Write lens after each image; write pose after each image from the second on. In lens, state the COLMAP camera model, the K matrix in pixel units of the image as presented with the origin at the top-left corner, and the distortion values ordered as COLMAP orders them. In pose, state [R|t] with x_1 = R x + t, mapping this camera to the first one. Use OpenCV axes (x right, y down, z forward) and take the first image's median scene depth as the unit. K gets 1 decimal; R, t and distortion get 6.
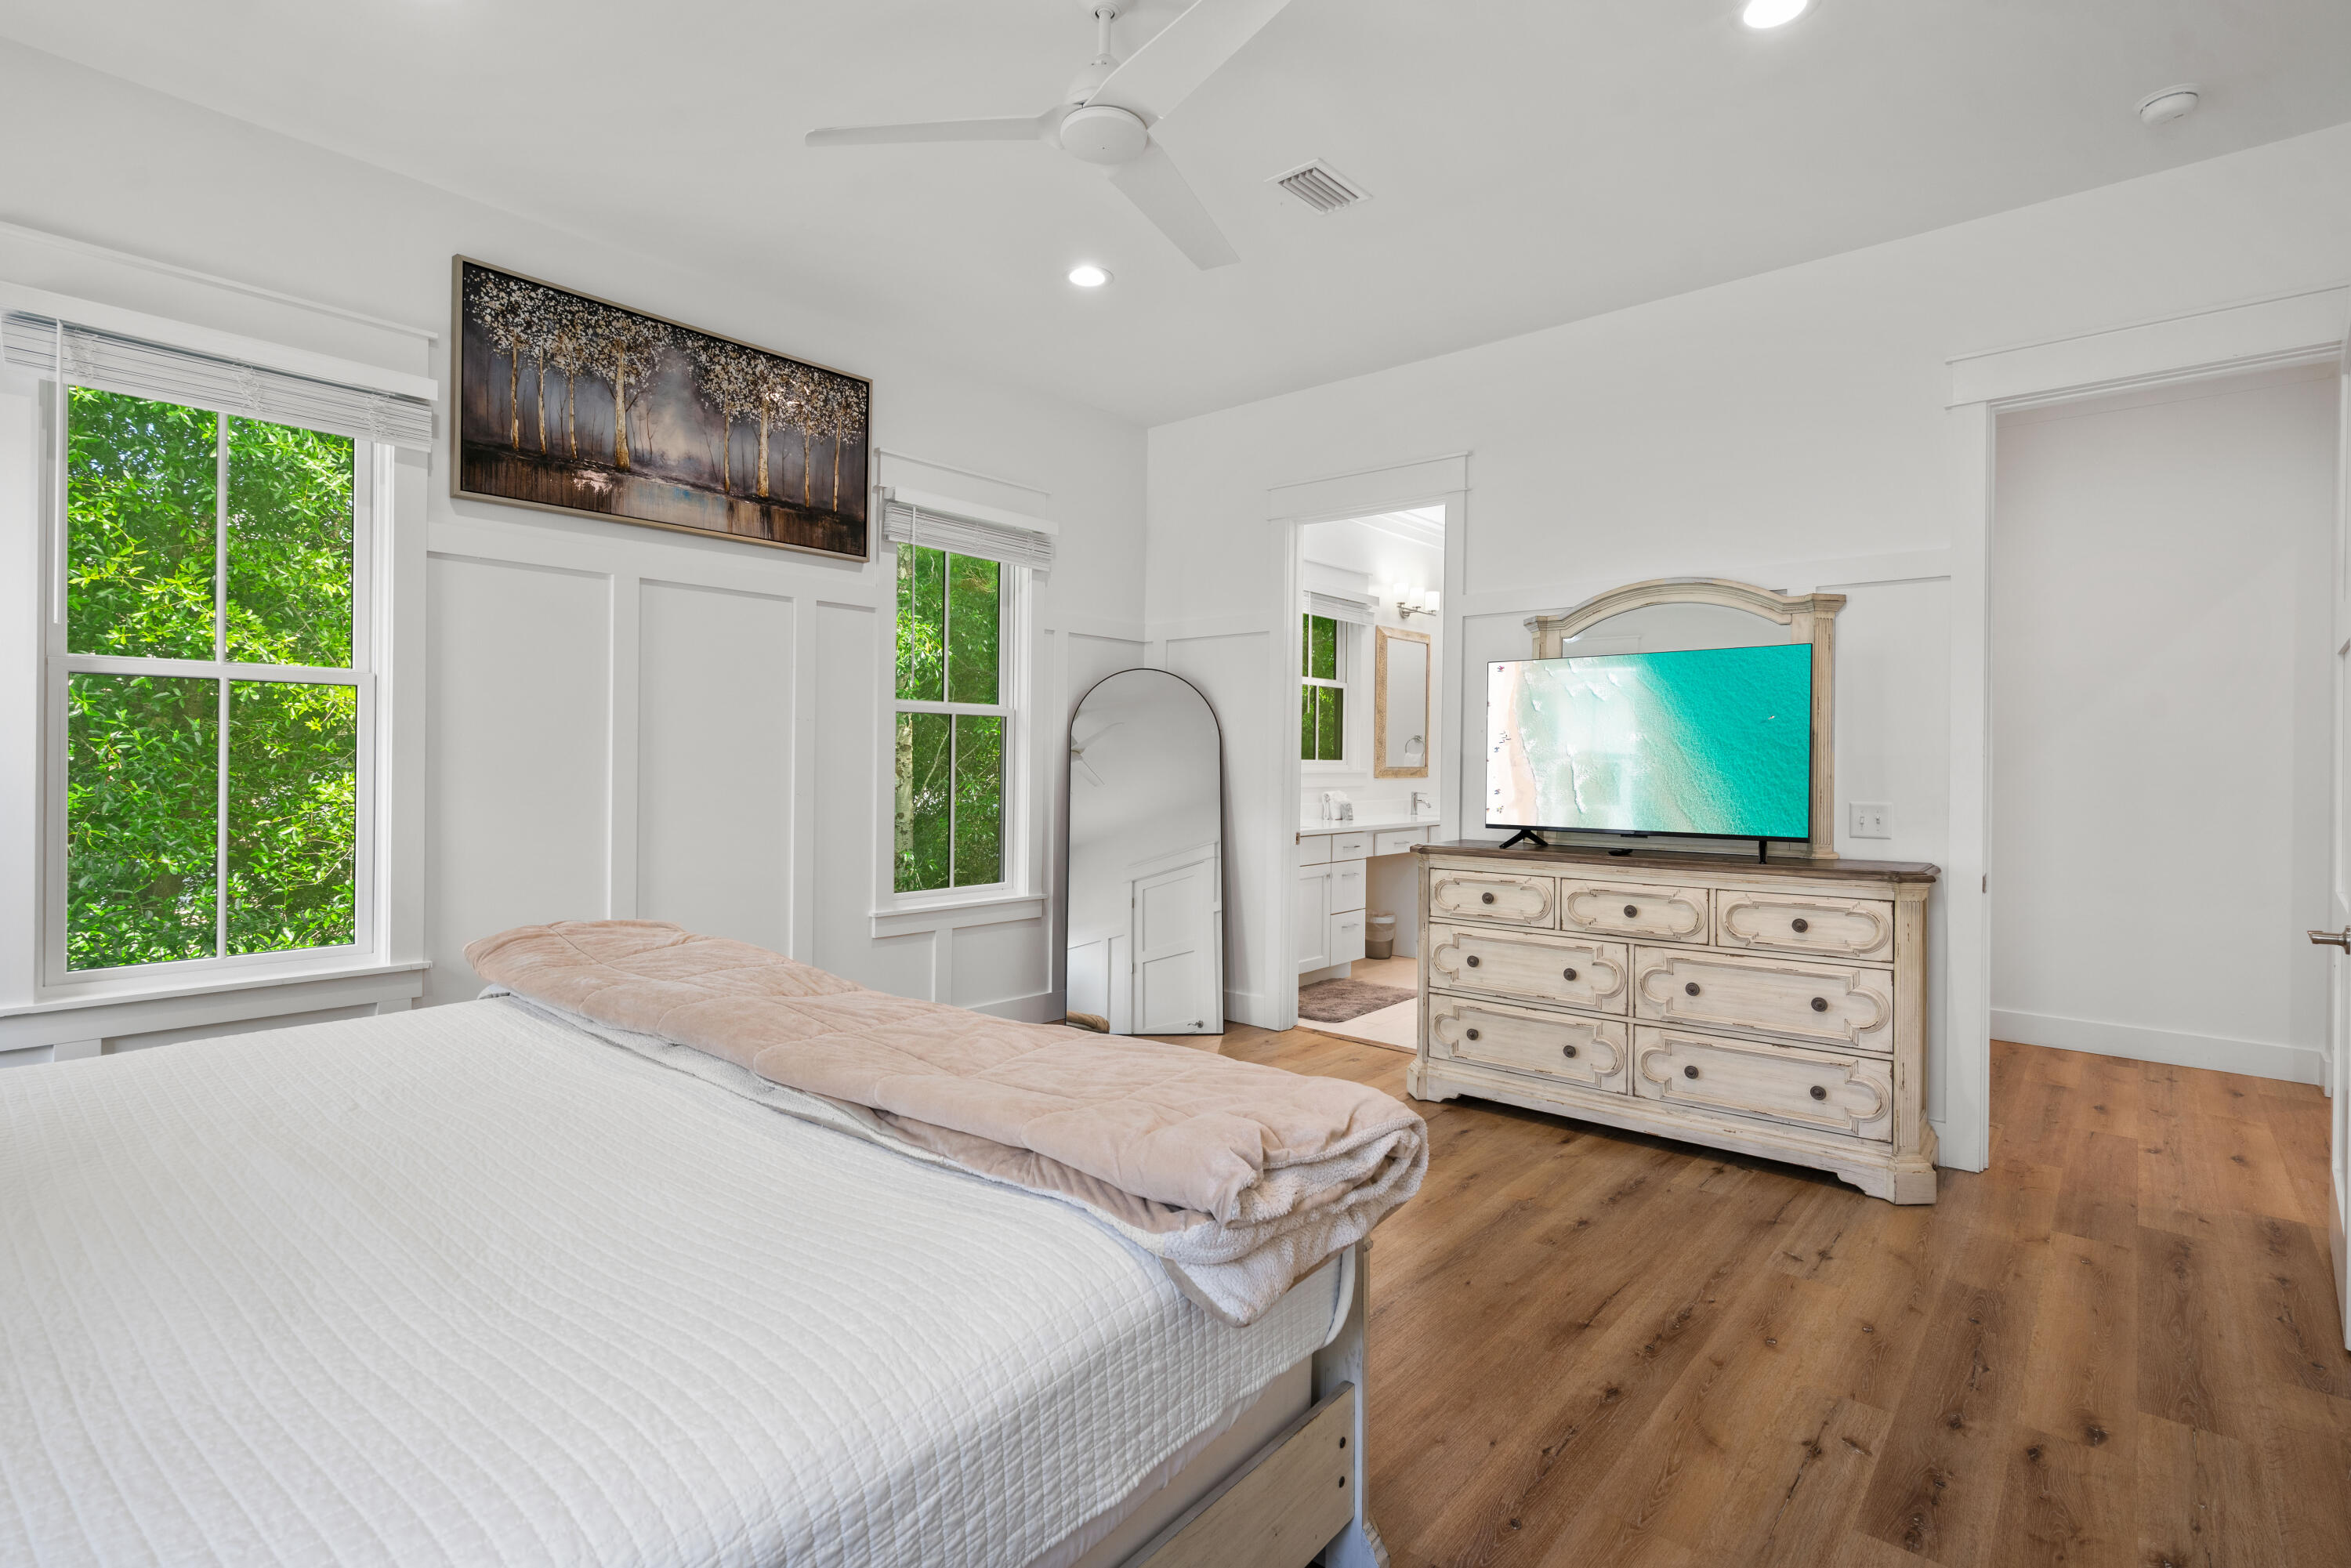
lens RADIAL K [[1084.8, 0, 1224.7], [0, 1084.8, 756.4], [0, 0, 1]] dist [-0.013590, 0.004780]
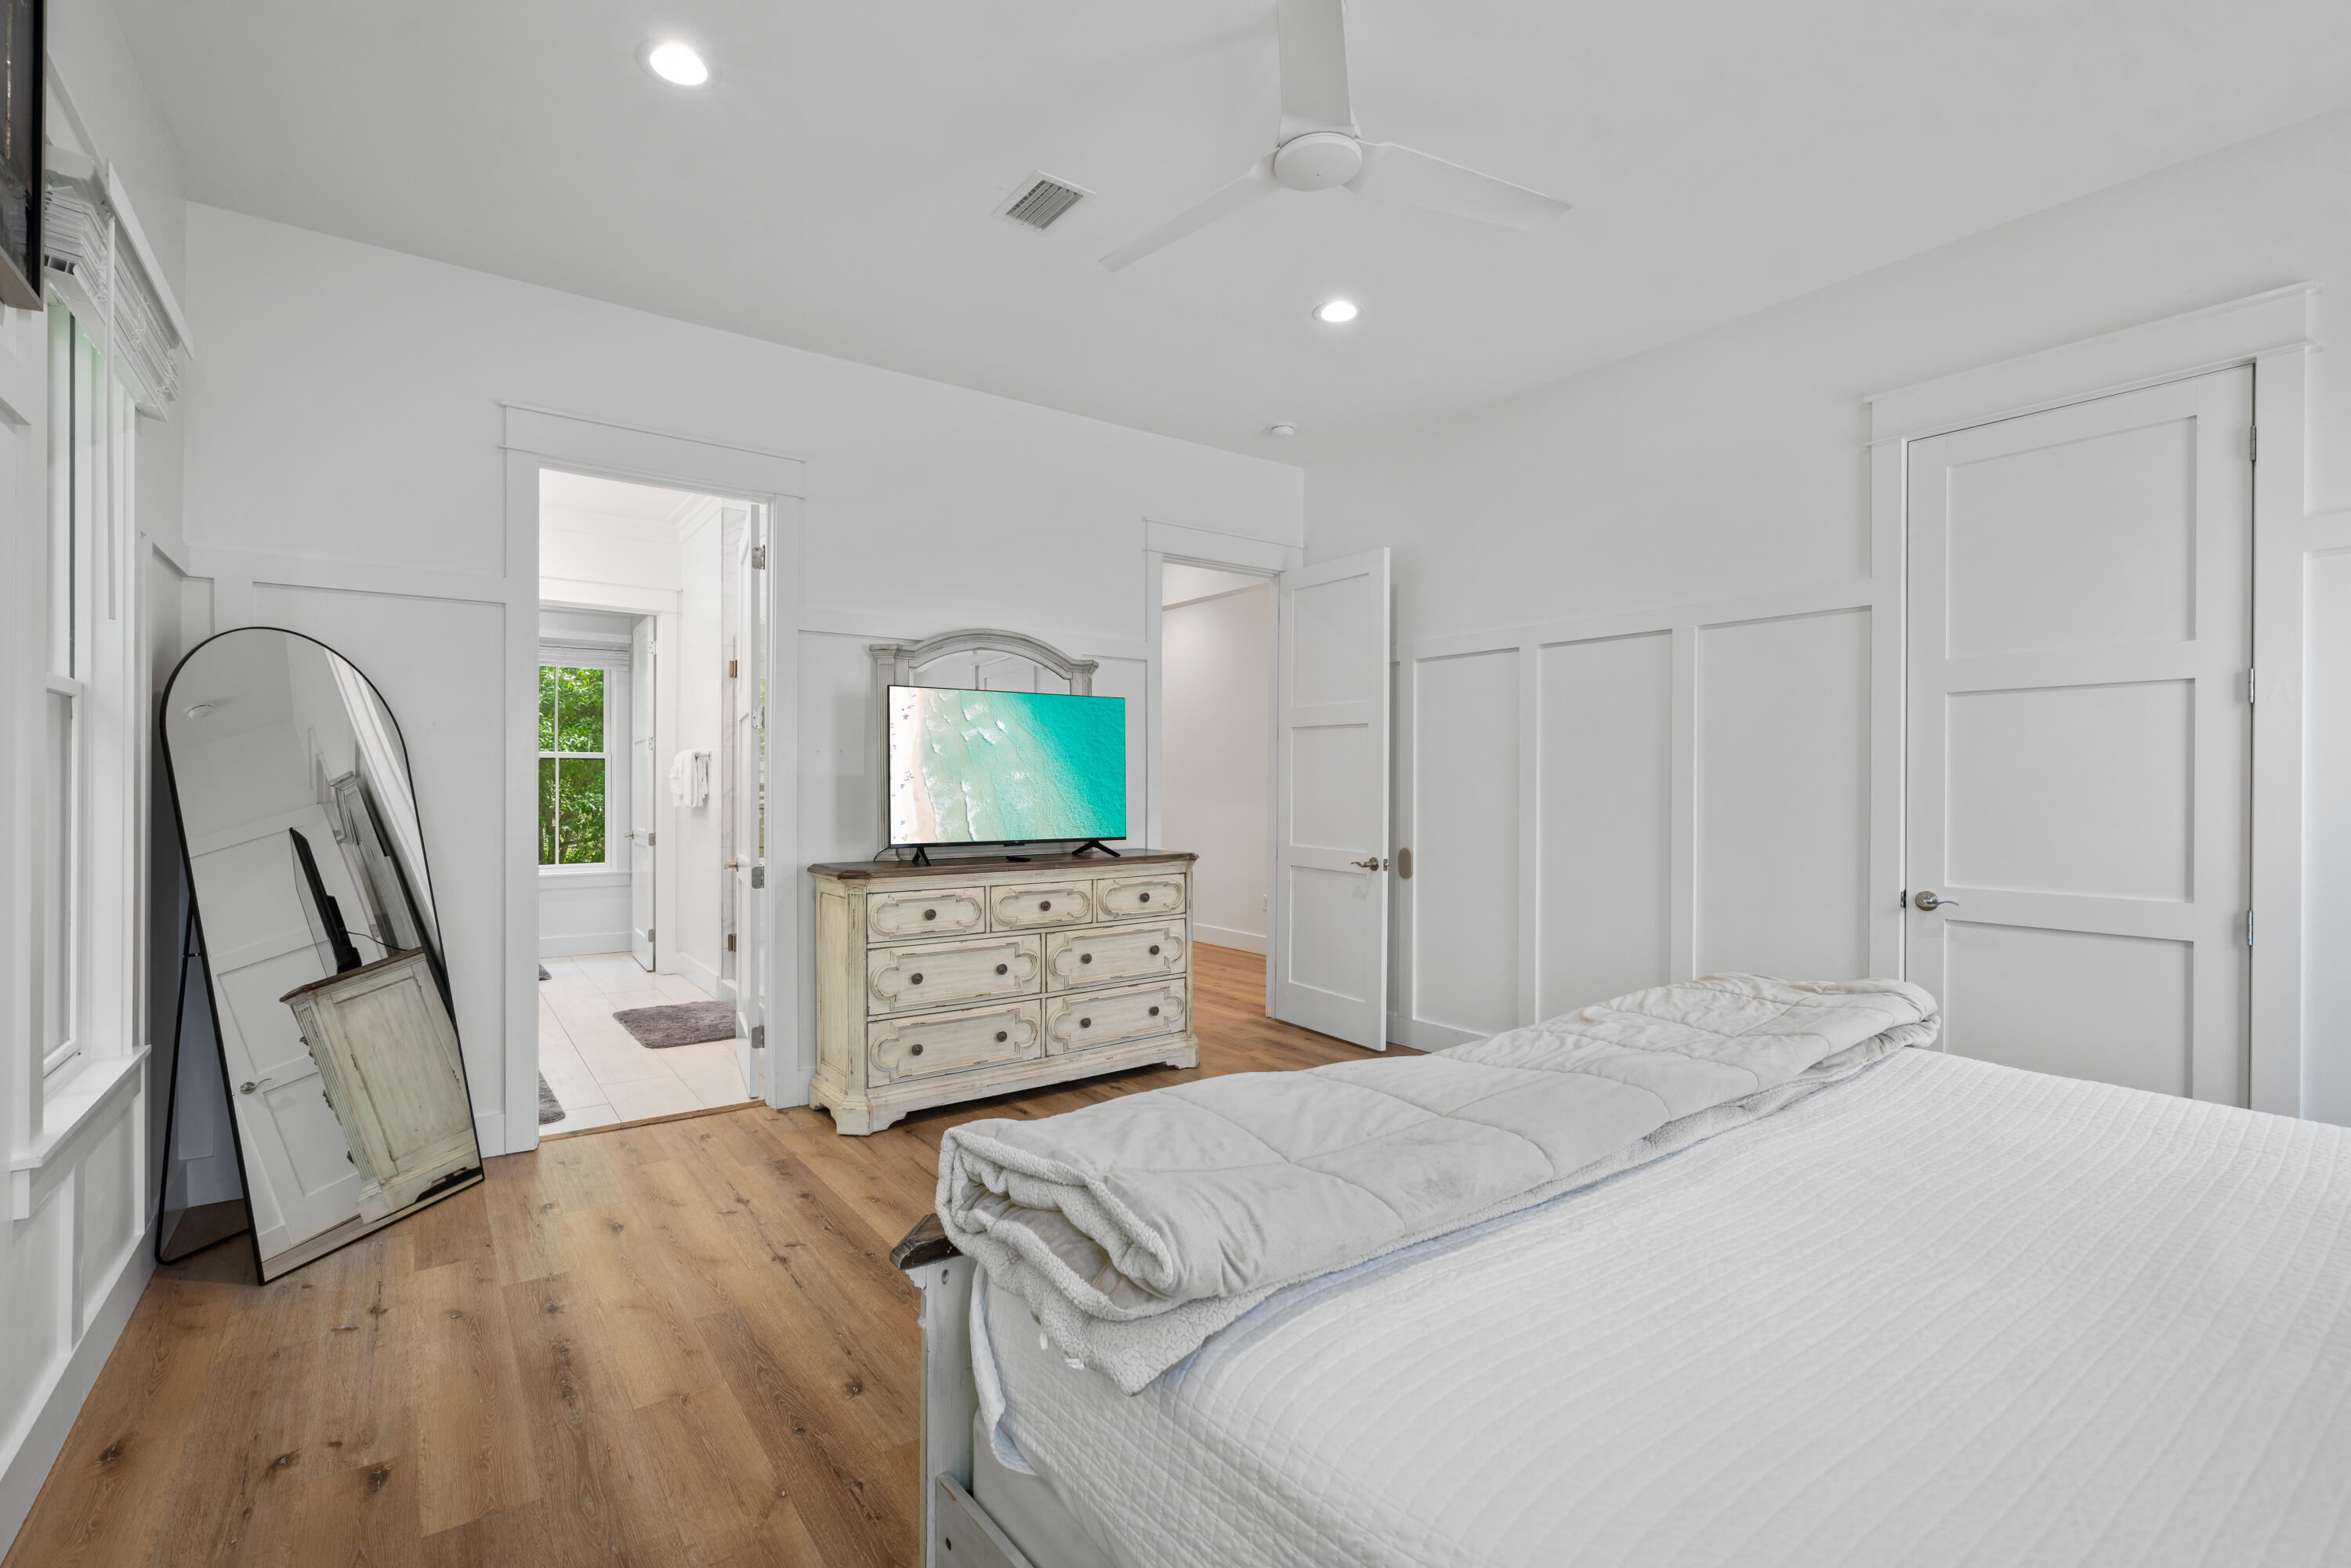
lens RADIAL K [[1084.8, 0, 1183.4], [0, 1084.8, 779.4], [0, 0, 1]] dist [-0.013590, 0.004780]
pose [[0.226294, -0.002537, 0.974056, -0.762199], [-0.004357, 0.999984, 0.003617, -0.004071], [-0.974049, -0.005063, 0.226280, 0.563488]]
